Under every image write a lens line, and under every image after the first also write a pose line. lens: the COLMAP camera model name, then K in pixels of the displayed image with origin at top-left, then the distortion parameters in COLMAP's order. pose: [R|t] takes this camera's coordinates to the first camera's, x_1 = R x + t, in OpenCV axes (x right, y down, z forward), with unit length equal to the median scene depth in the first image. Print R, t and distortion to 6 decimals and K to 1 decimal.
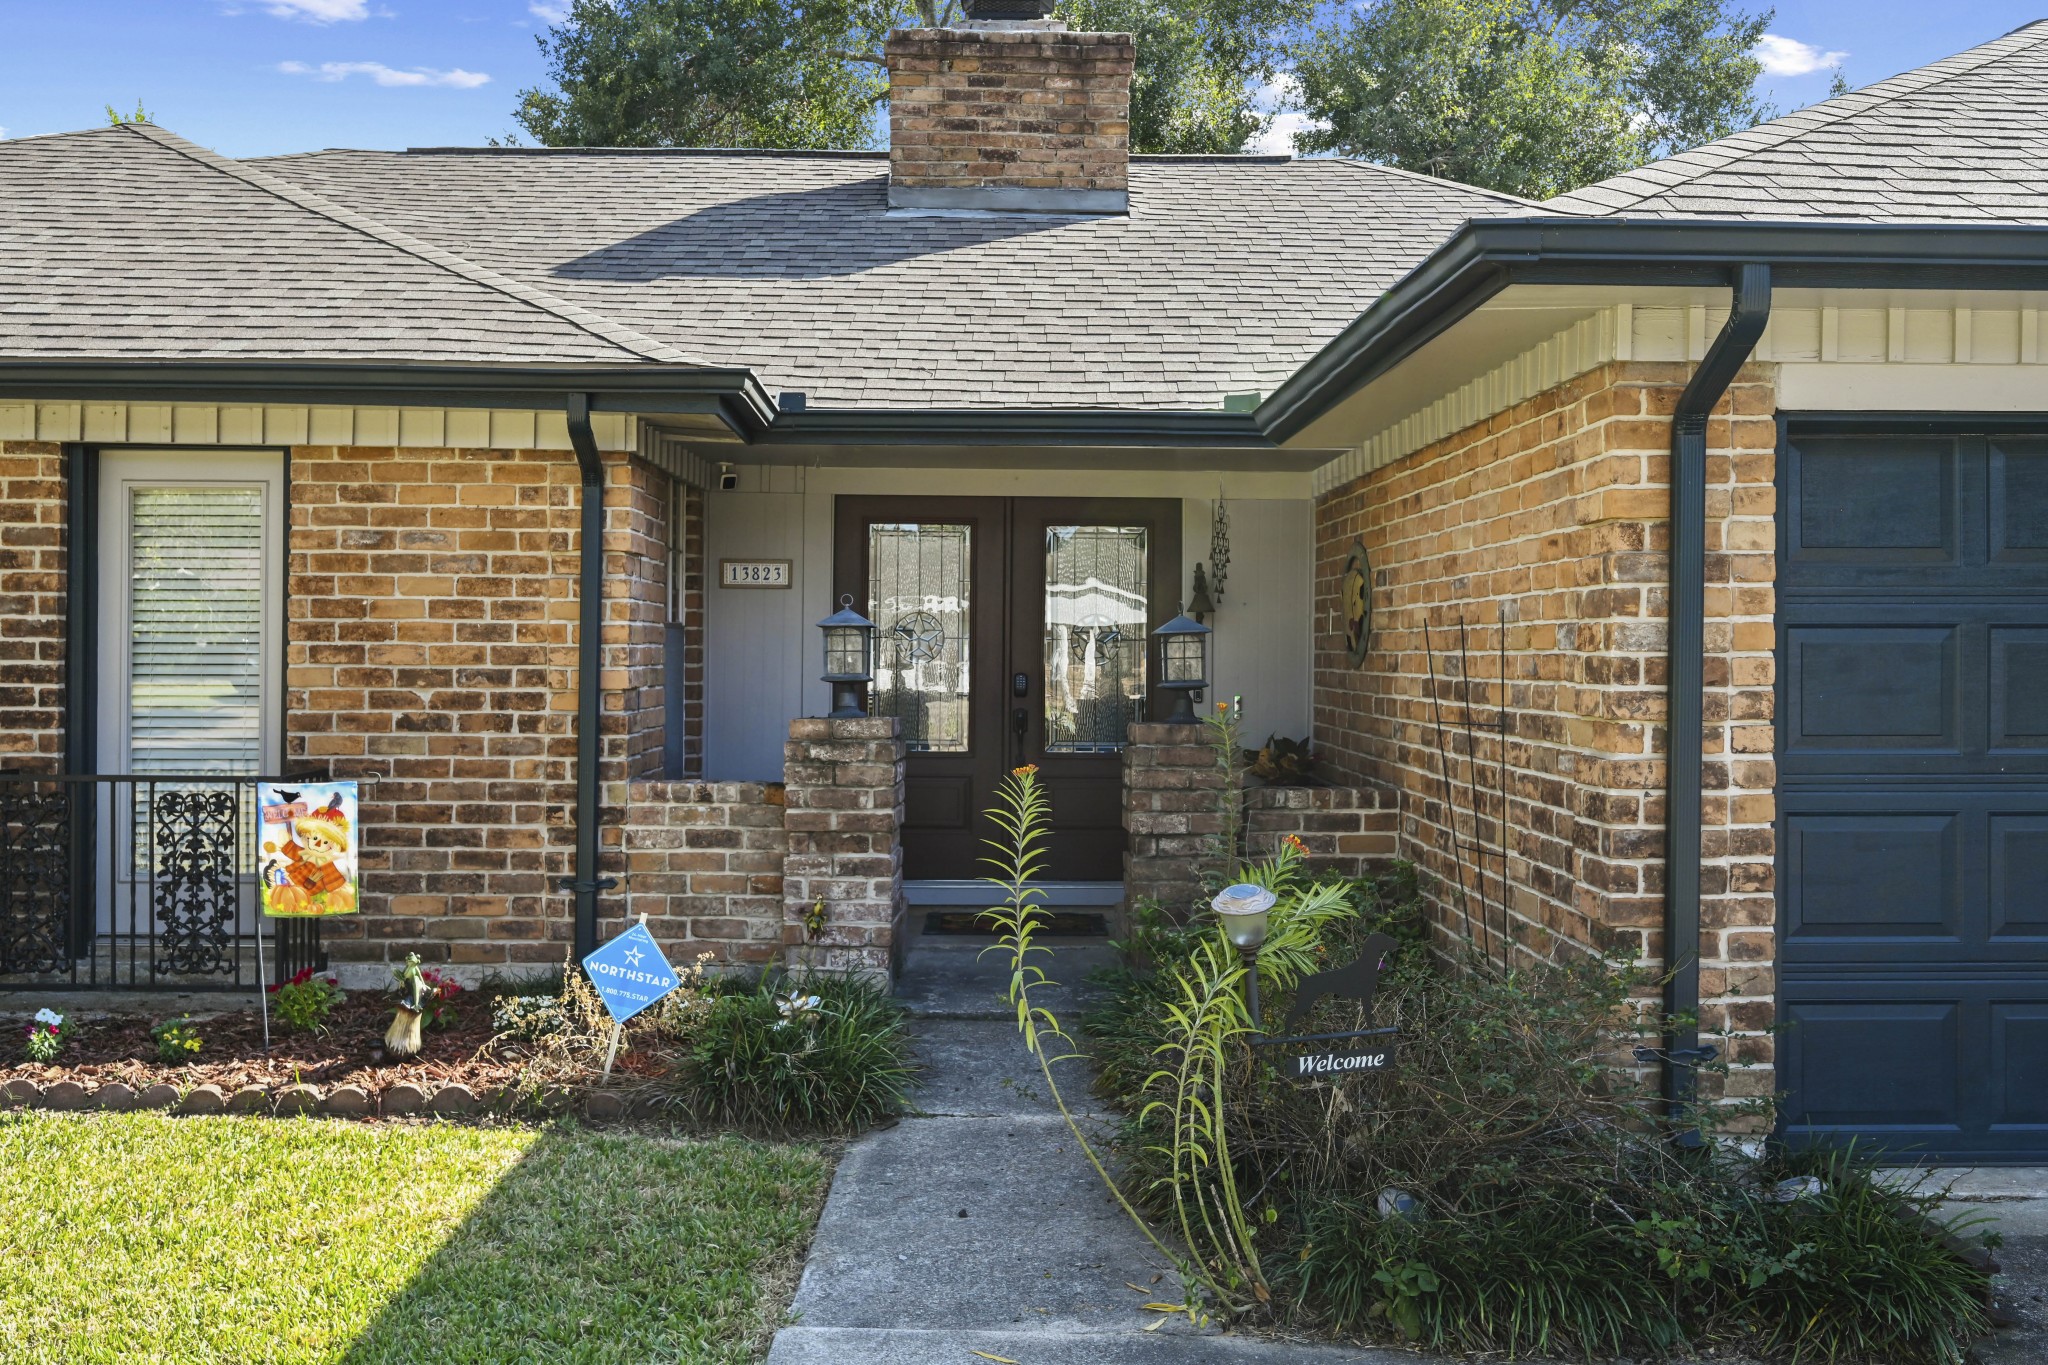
lens RADIAL K [[1799.1, 0, 1031.6], [0, 1799.1, 663.9], [0, 0, 1]] dist [0.001700, -0.004777]
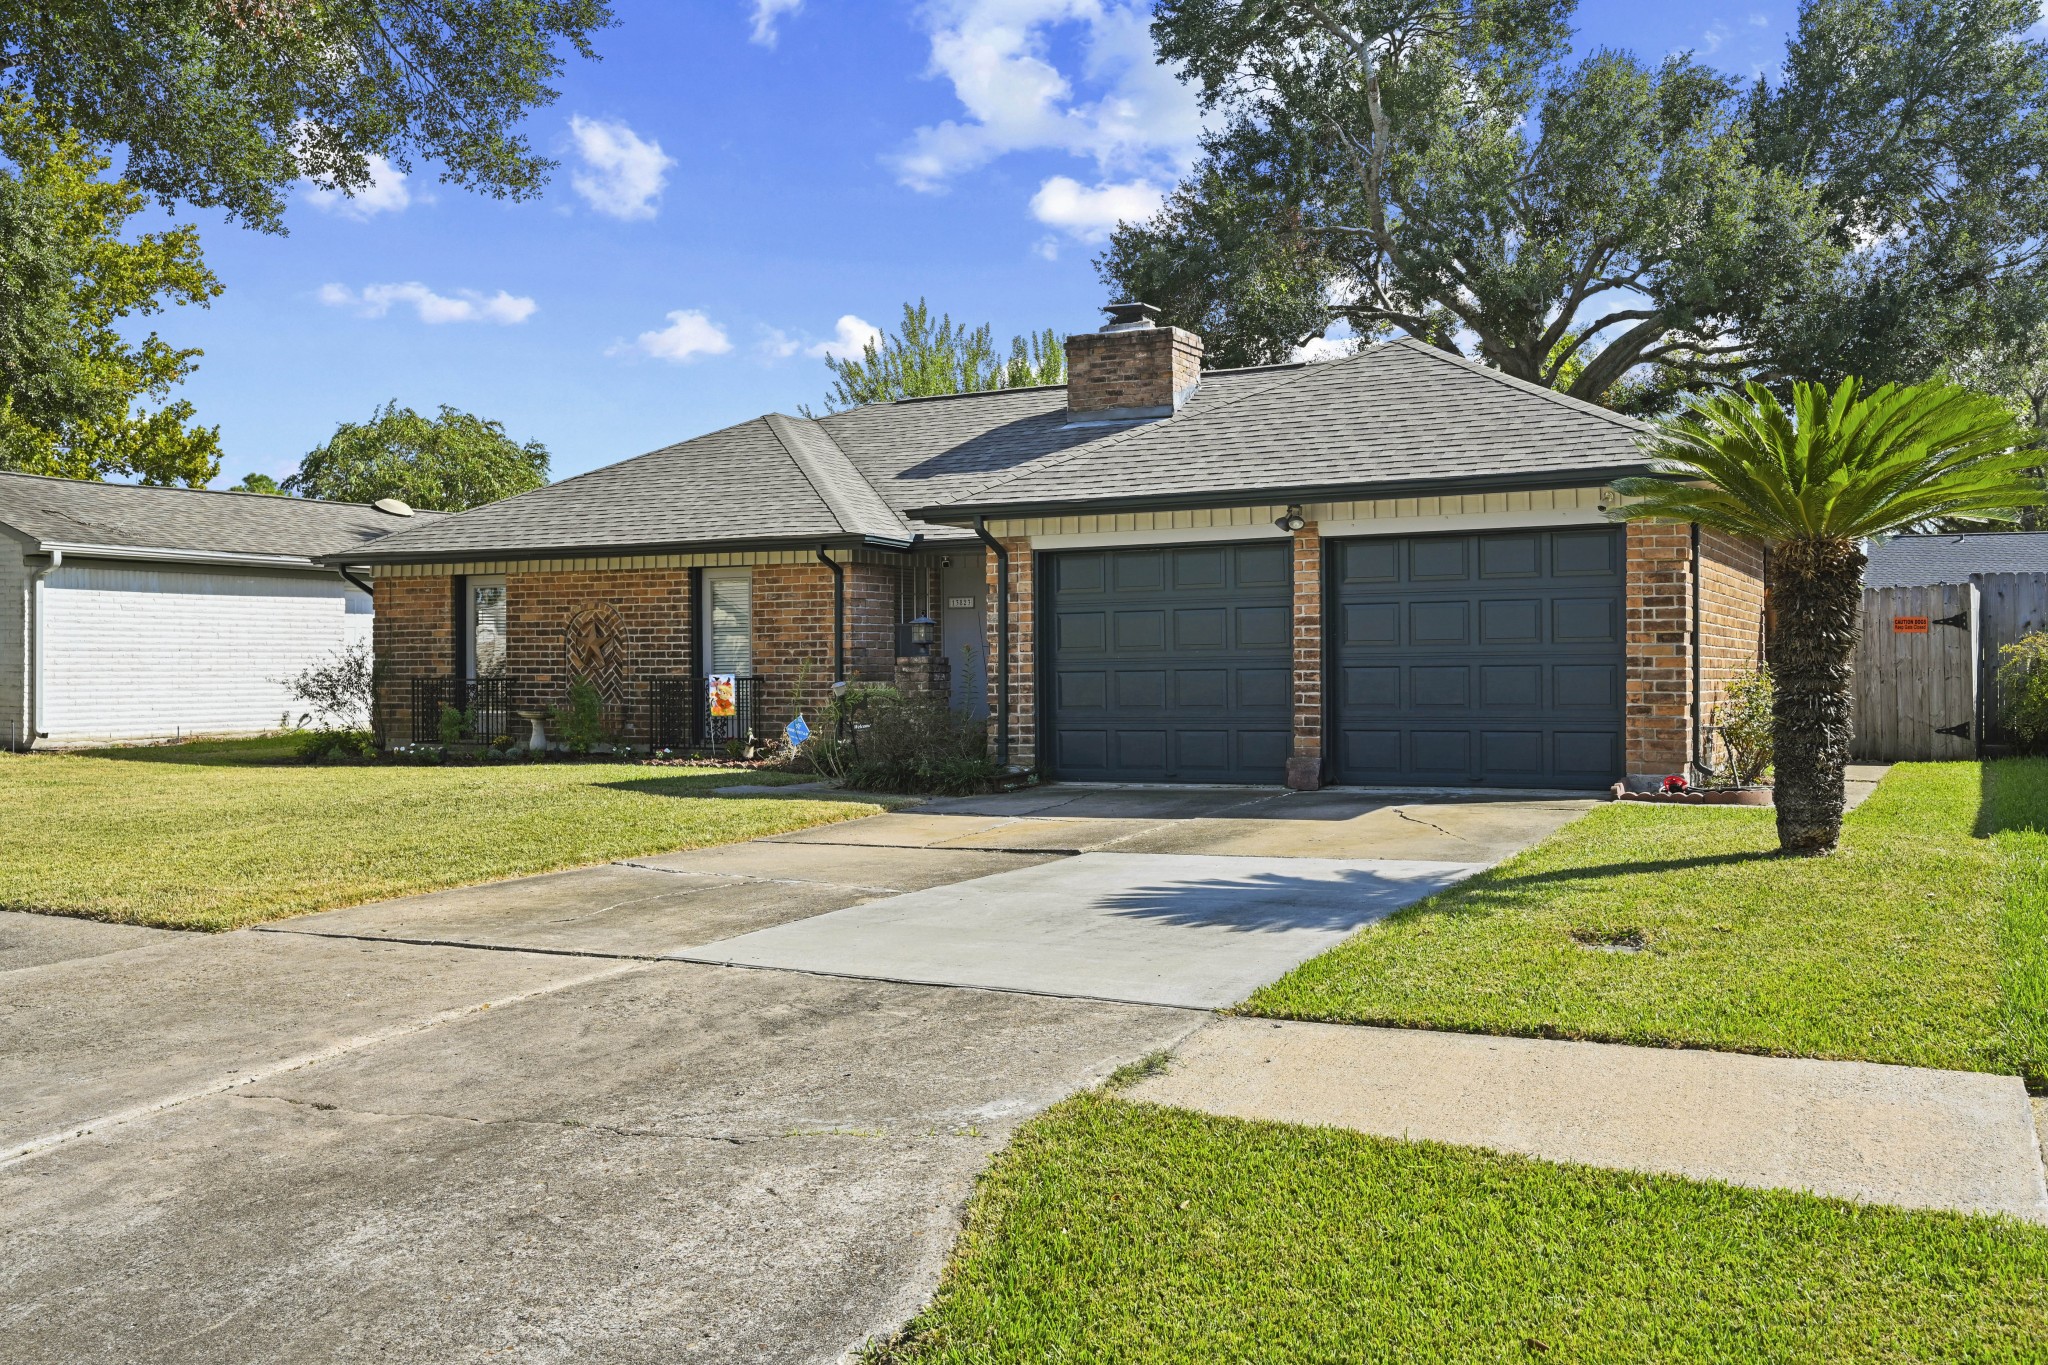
lens RADIAL K [[1799.1, 0, 1031.2], [0, 1799.1, 682.3], [0, 0, 1]] dist [0.001700, -0.004777]
pose [[0.877145, -0.010821, -0.480103, 1.346941], [0.011855, 0.999929, -0.000879, 0.072830], [0.480079, -0.004921, 0.877212, -1.294936]]
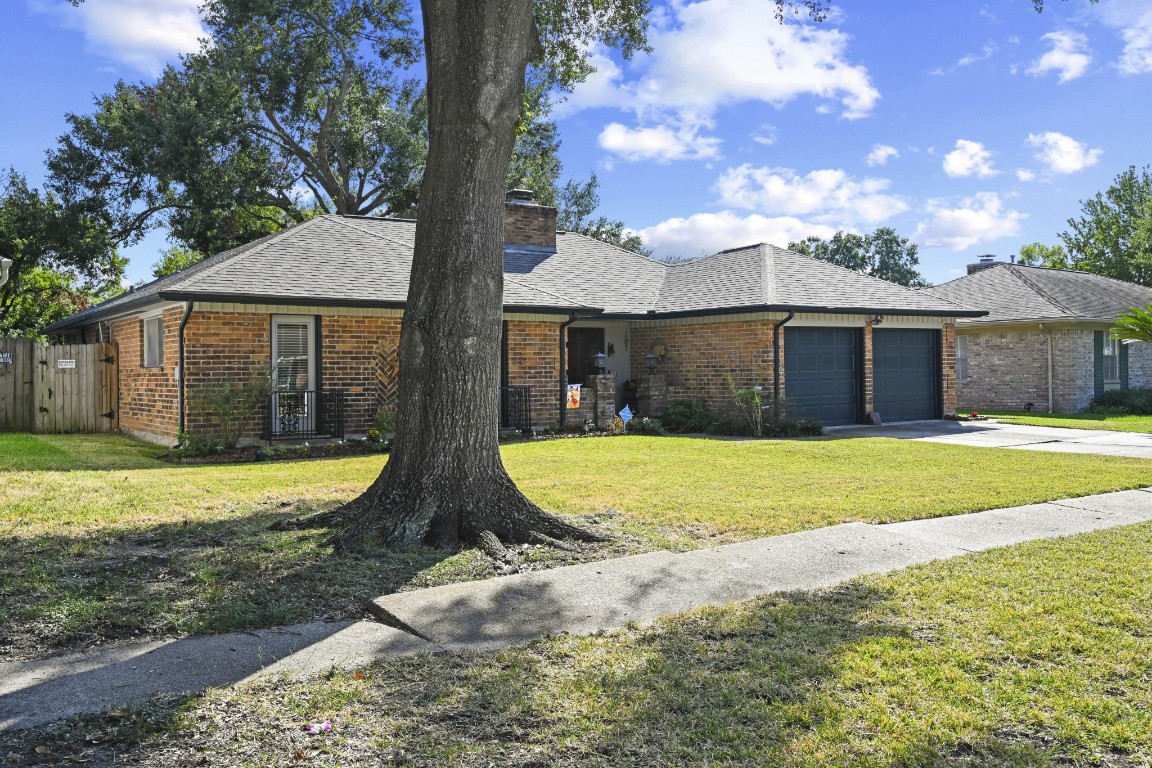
lens RADIAL K [[1012.0, 0, 572.5], [0, 1012.0, 382.7], [0, 0, 1]] dist [0.001700, -0.004777]
pose [[0.839120, -0.023053, 0.543458, -1.744336], [0.021592, 0.999726, 0.009069, 0.025216], [-0.543518, 0.004124, 0.839387, -1.369717]]
